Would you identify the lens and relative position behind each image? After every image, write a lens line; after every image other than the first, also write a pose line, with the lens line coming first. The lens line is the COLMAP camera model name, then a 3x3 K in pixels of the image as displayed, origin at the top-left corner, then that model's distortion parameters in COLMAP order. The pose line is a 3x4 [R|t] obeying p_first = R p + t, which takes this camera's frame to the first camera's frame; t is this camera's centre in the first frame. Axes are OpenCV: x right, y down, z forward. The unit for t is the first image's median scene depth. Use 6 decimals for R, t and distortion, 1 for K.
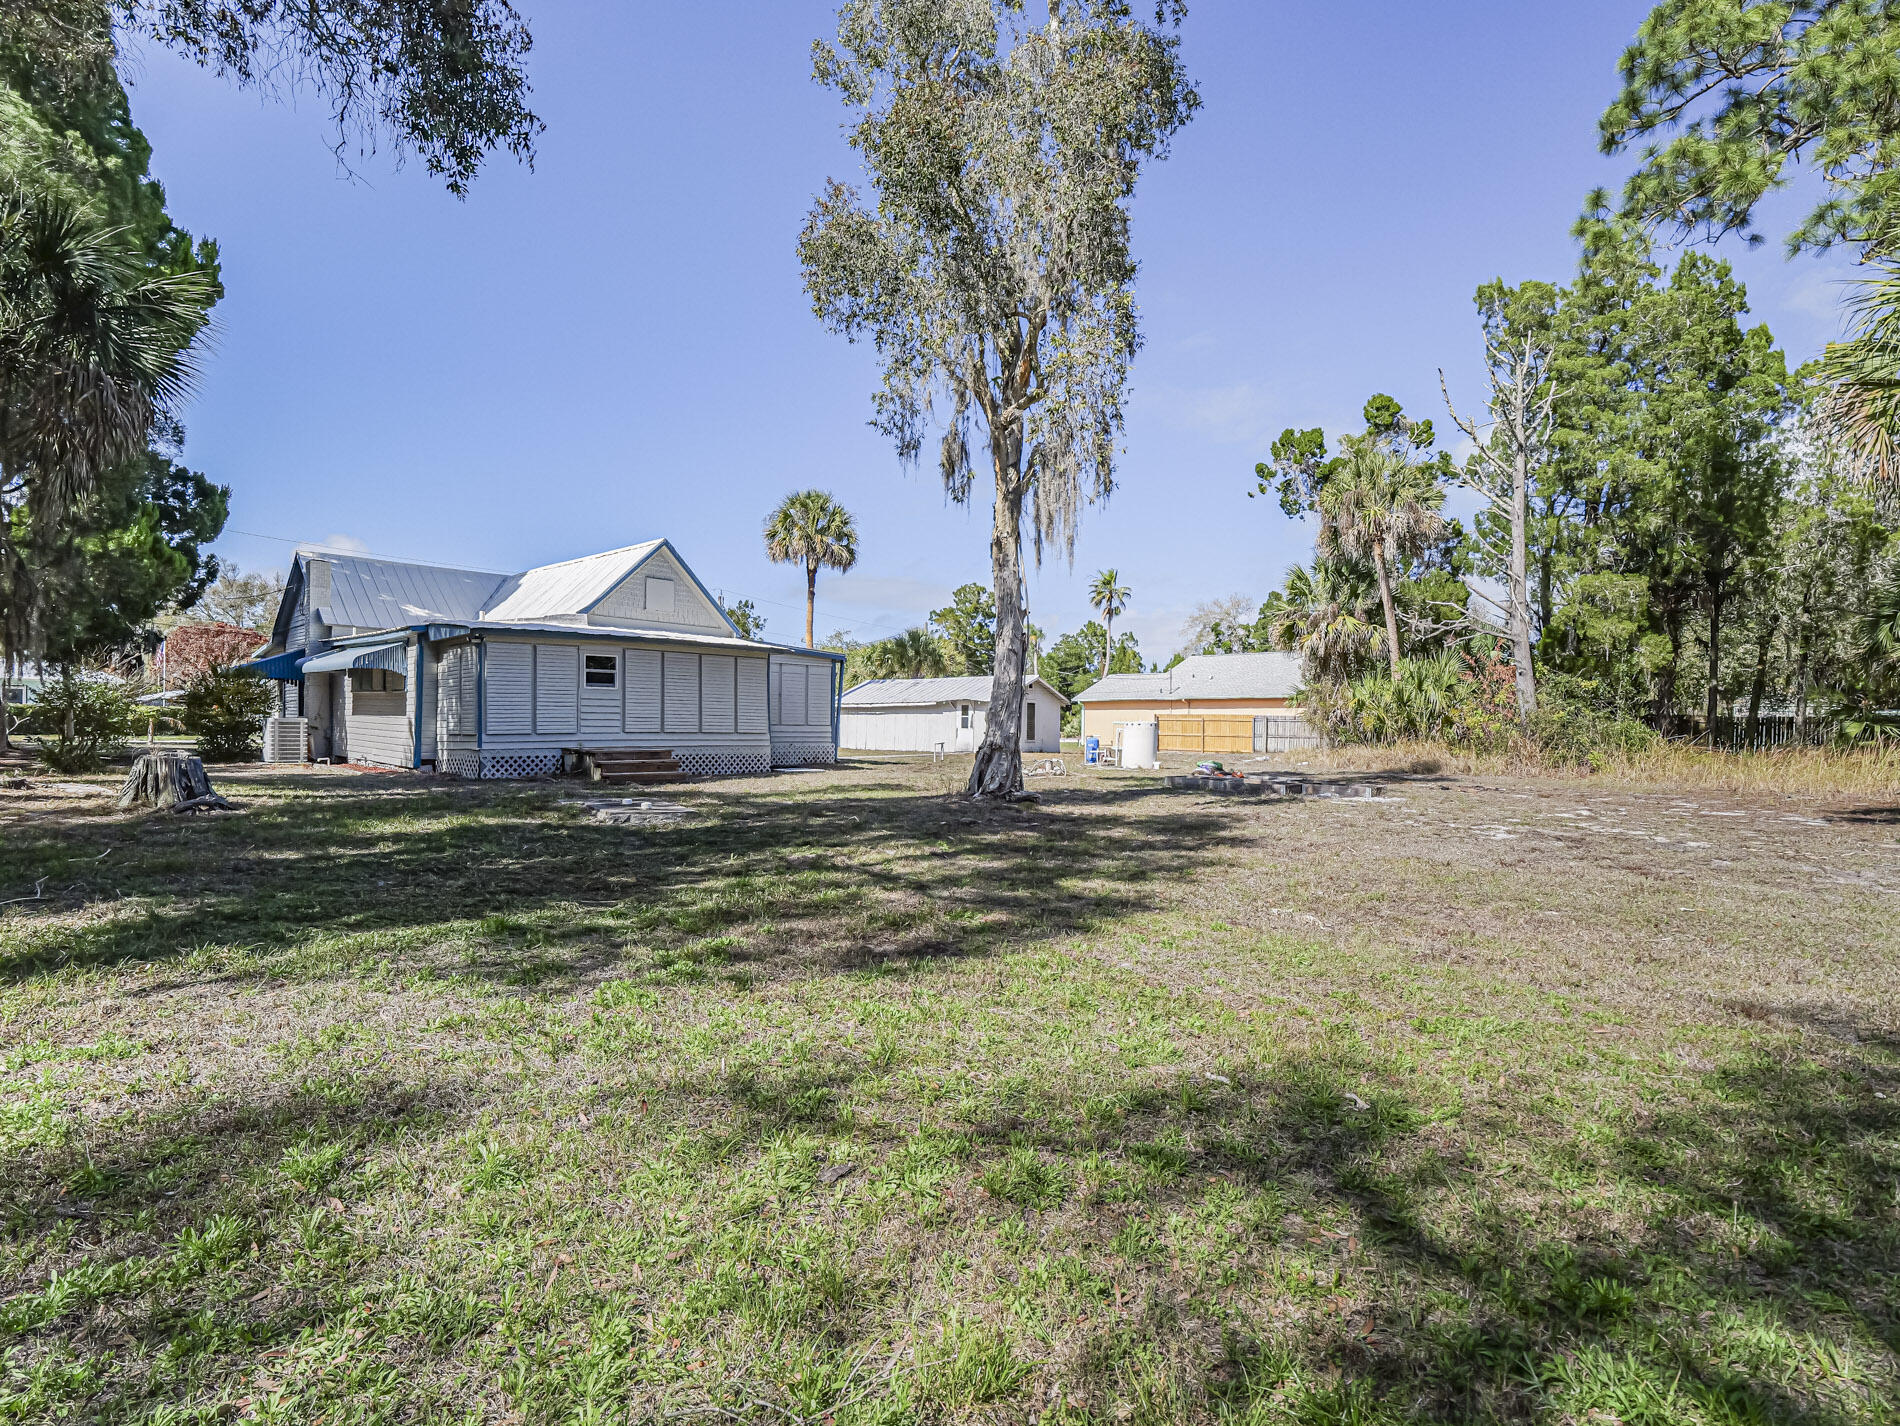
lens RADIAL K [[939.9, 0, 950.4], [0, 939.9, 744.7], [0, 0, 1]] dist [-0.004164, -0.000898]
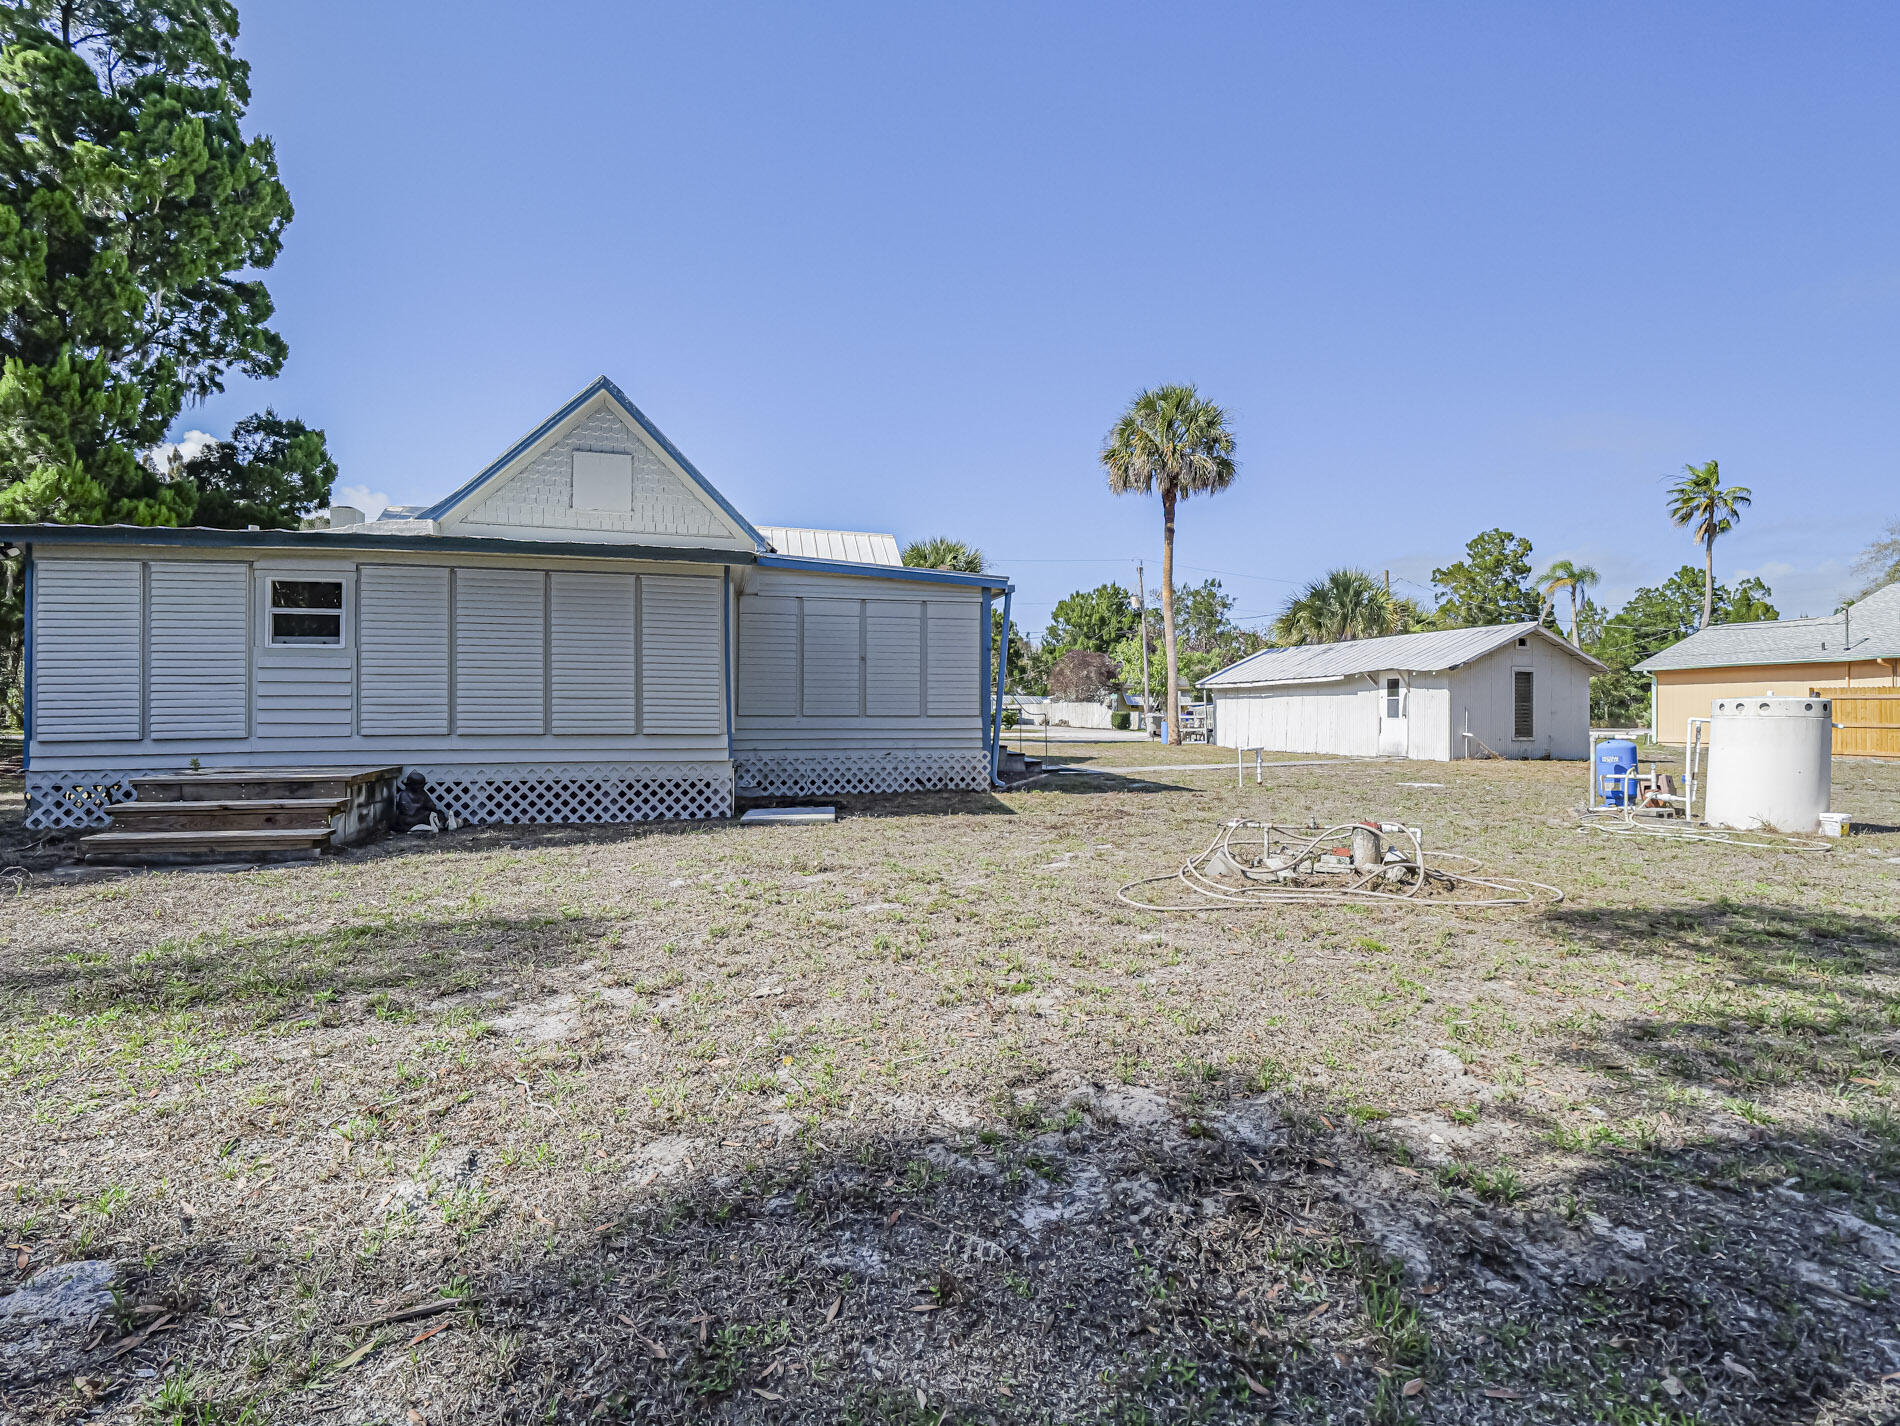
lens RADIAL K [[907.7, 0, 950.0], [0, 907.7, 713.0], [0, 0, 1]] dist [-0.019930, -0.000044]
pose [[0.852749, -0.010859, -0.522208, 0.105744], [-0.001262, 0.999738, -0.022850, -0.009734], [0.522319, 0.020144, 0.852512, 0.511093]]
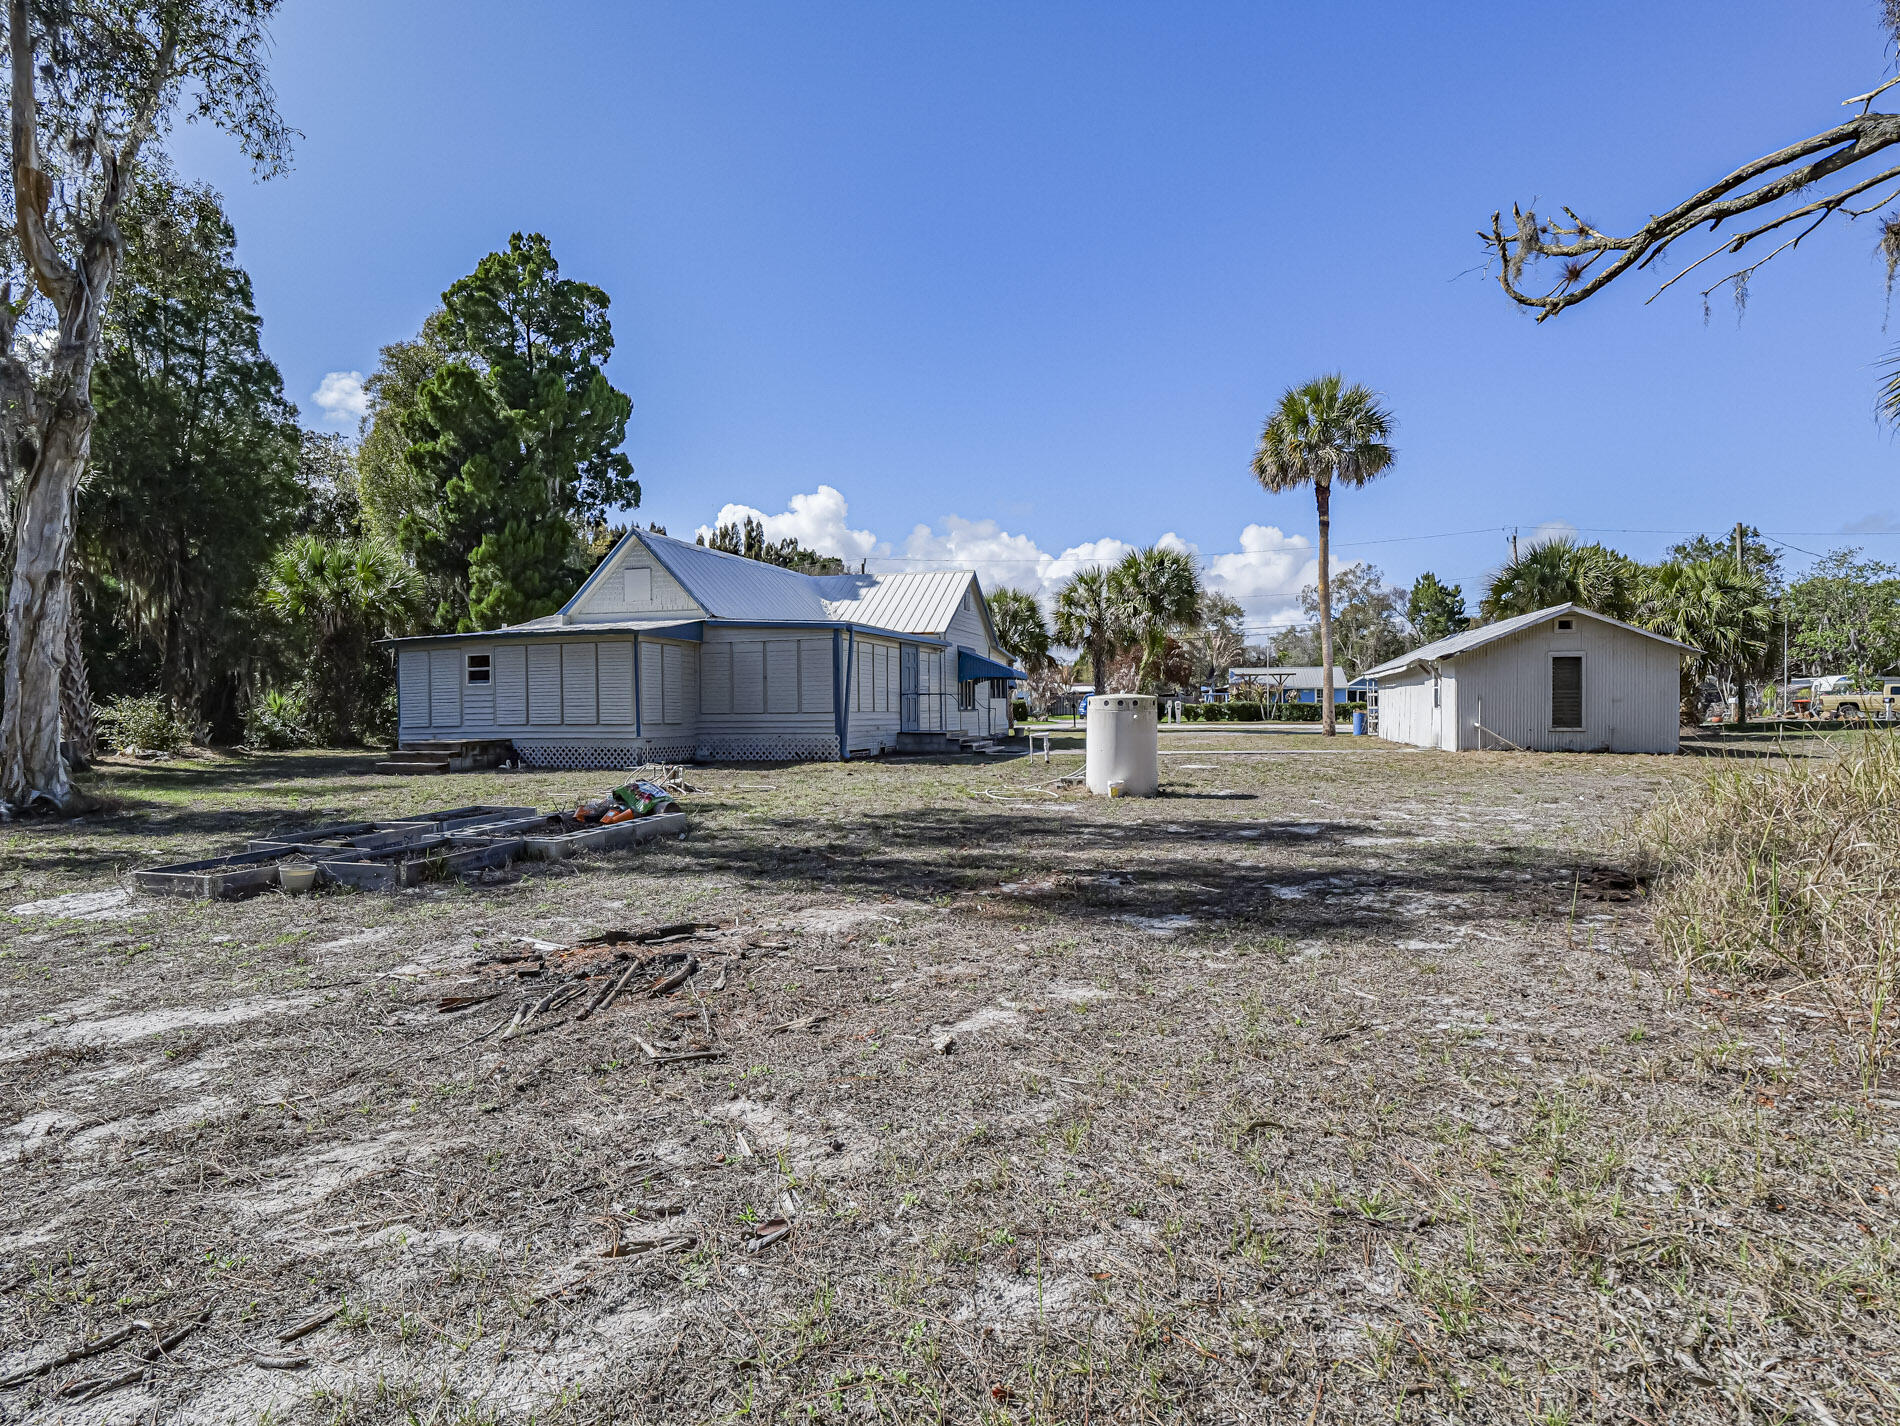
lens RADIAL K [[885.2, 0, 950.0], [0, 885.2, 713.0], [0, 0, 1]] dist [-0.000615, 0.000139]
pose [[0.452921, 0.000663, -0.891550, 0.538224], [-0.001868, 0.999998, -0.000205, -0.017802], [0.891549, 0.001758, 0.452922, 0.673089]]
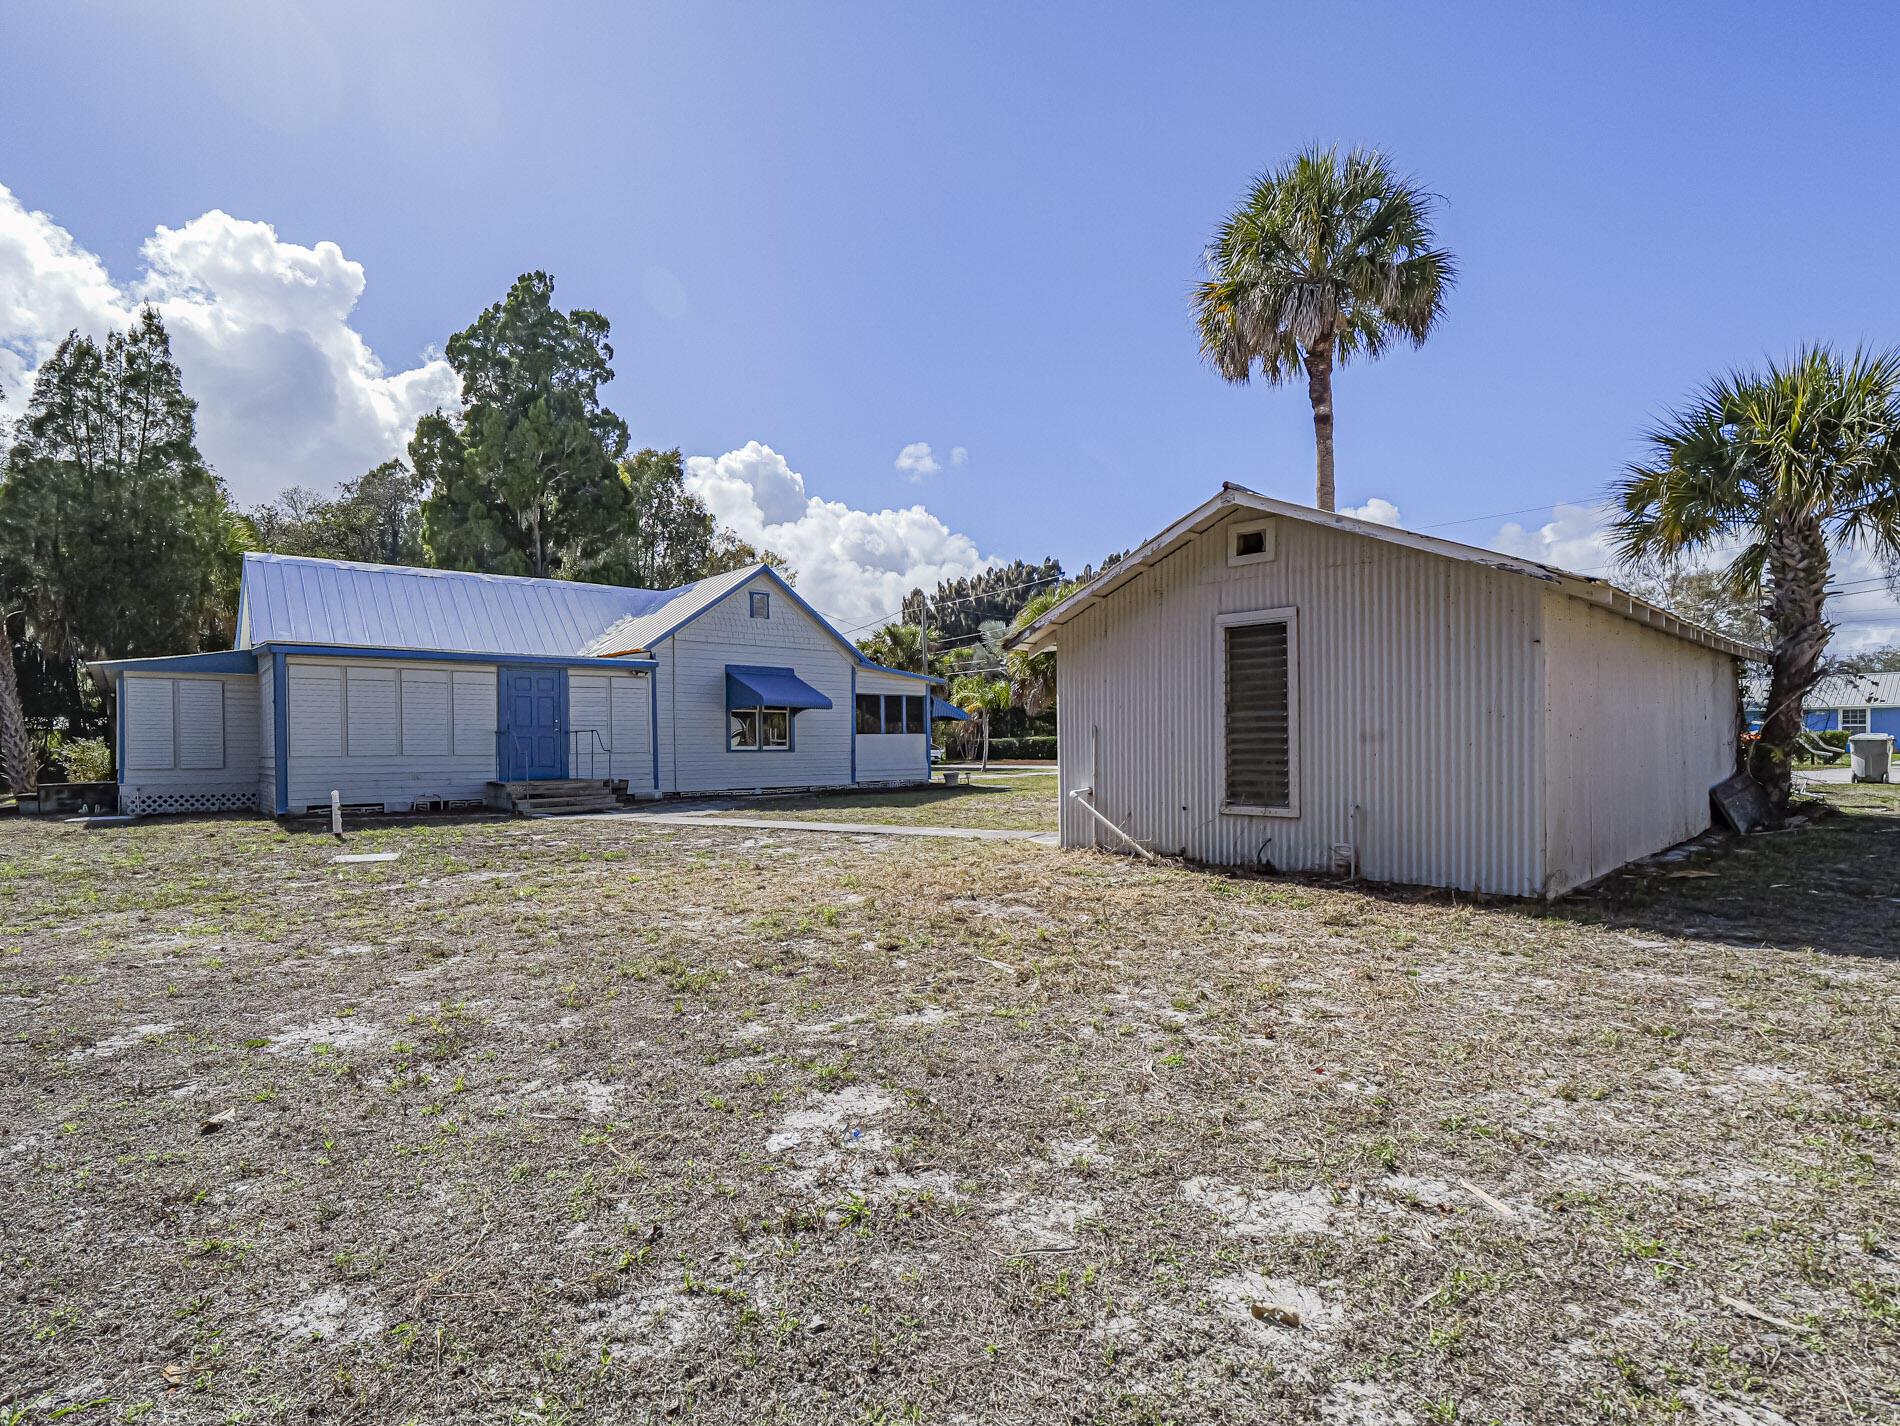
lens RADIAL K [[907.7, 0, 950.0], [0, 907.7, 713.0], [0, 0, 1]] dist [-0.019930, -0.000044]
pose [[-0.020138, -0.024246, -0.999503, 0.412436], [0.010167, 0.999649, -0.024454, -0.030539], [0.999746, -0.010654, -0.019885, 1.356246]]
